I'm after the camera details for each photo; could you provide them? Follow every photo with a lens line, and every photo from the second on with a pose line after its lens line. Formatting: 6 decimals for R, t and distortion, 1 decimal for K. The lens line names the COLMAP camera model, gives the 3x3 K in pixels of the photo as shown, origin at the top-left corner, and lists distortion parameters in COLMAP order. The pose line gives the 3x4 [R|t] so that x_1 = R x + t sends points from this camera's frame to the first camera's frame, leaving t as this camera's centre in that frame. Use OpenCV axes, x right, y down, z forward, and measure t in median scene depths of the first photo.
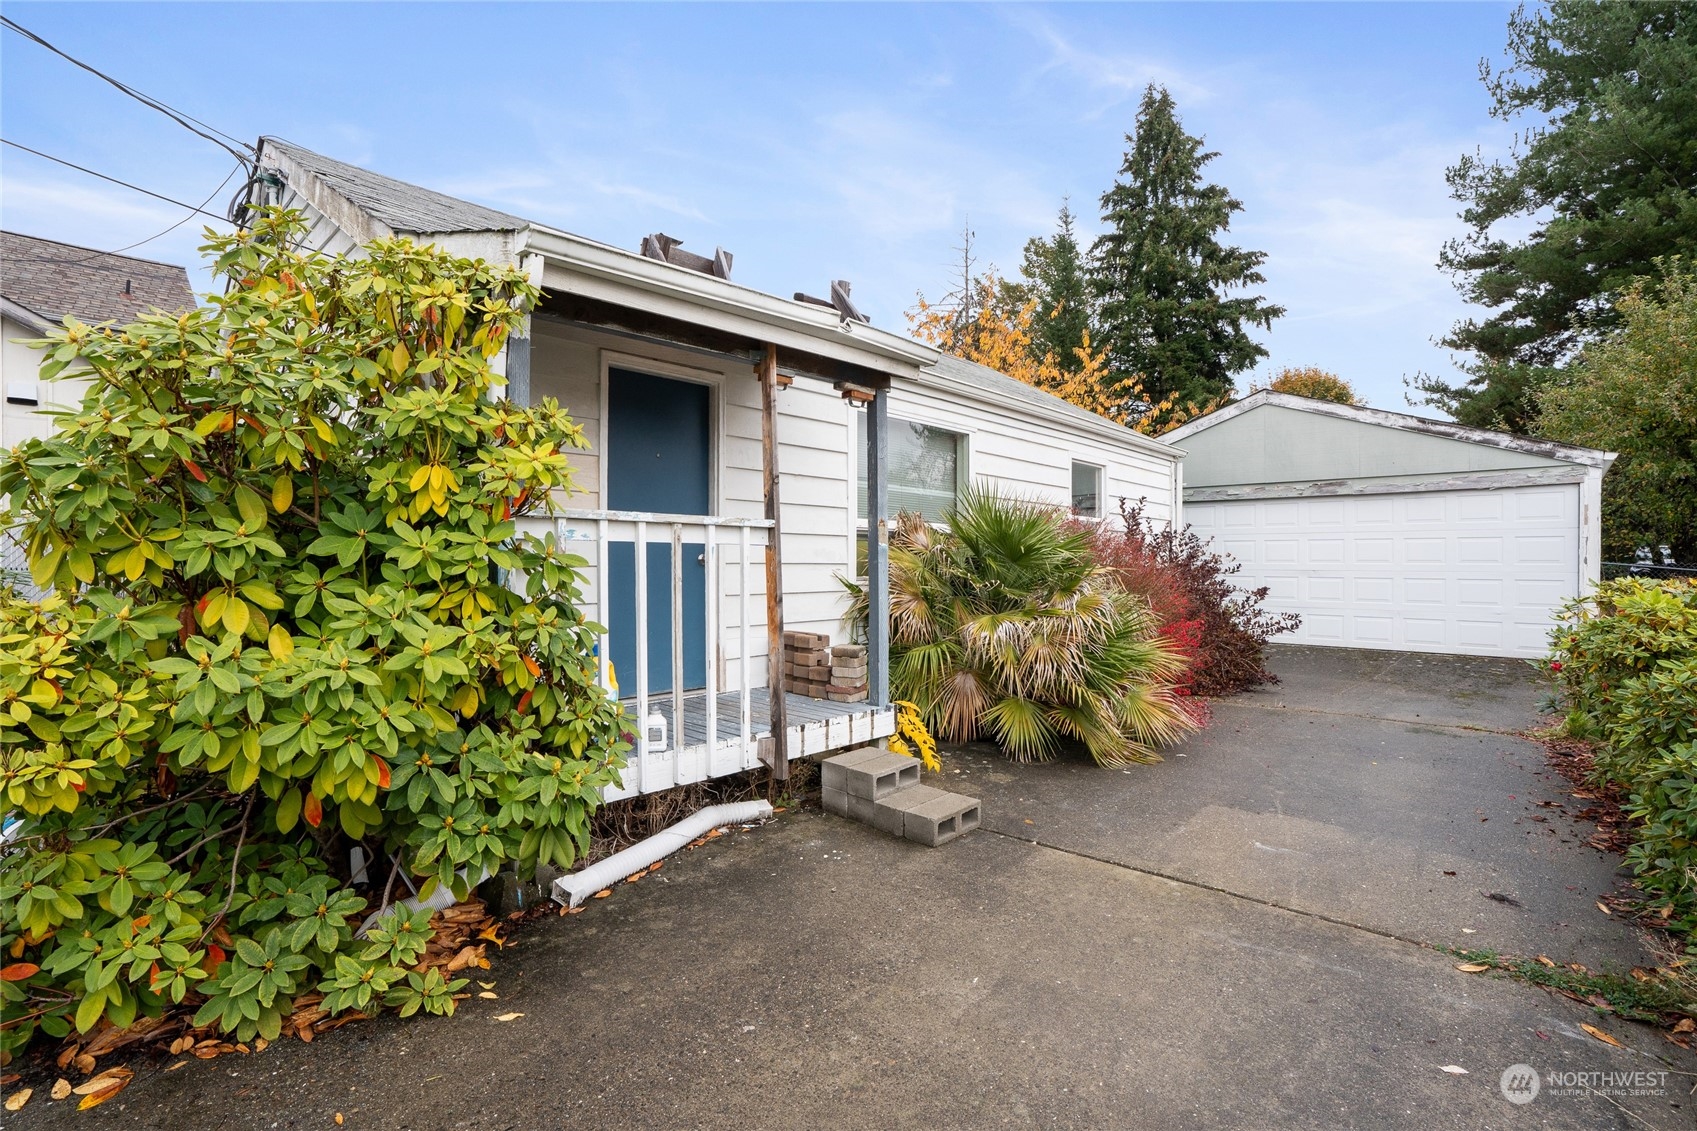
lens RADIAL K [[783.9, 0, 848.5], [0, 783.9, 565.5], [0, 0, 1]] dist [-0.067749, 0.000042]
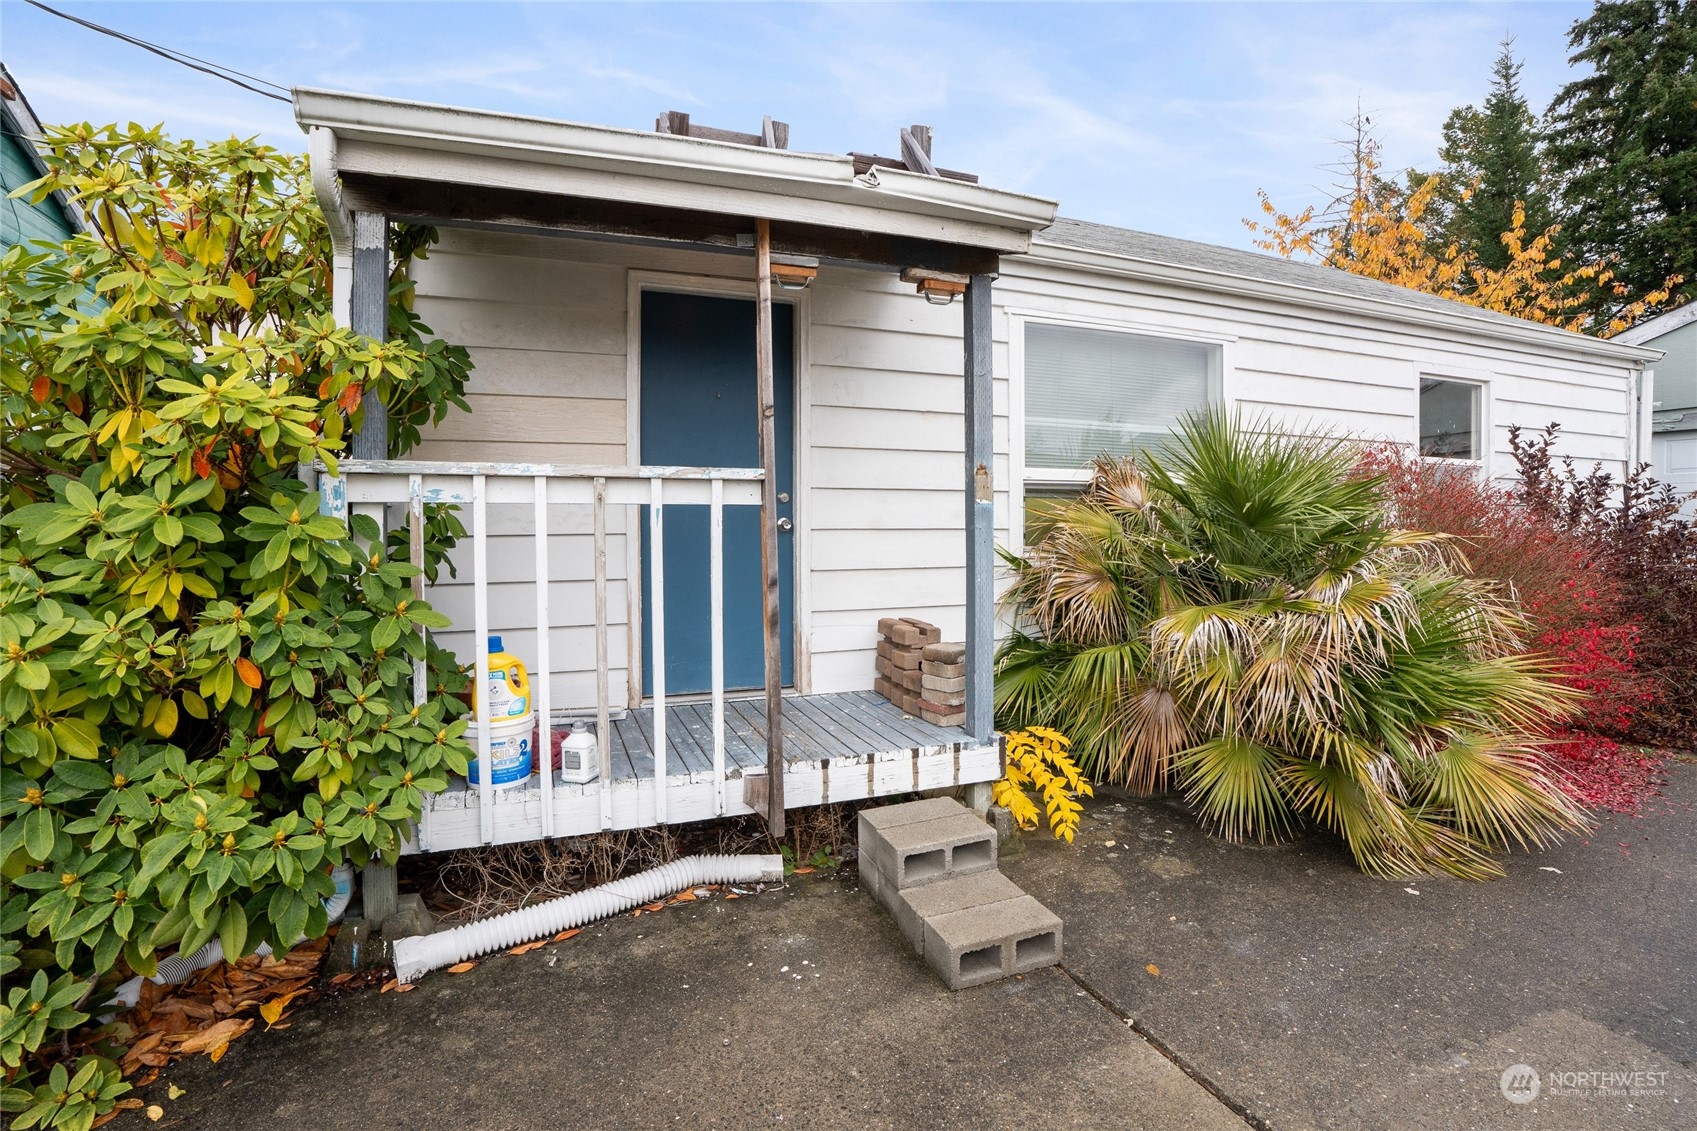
lens RADIAL K [[805.2, 0, 845.8], [0, 805.2, 544.4], [0, 0, 1]] dist [-0.065734, 0.022444]
pose [[0.903682, 0.005239, -0.428172, 0.214627], [0.002765, 0.999833, 0.018070, -0.002547], [0.428195, -0.017513, 0.903517, 0.286759]]
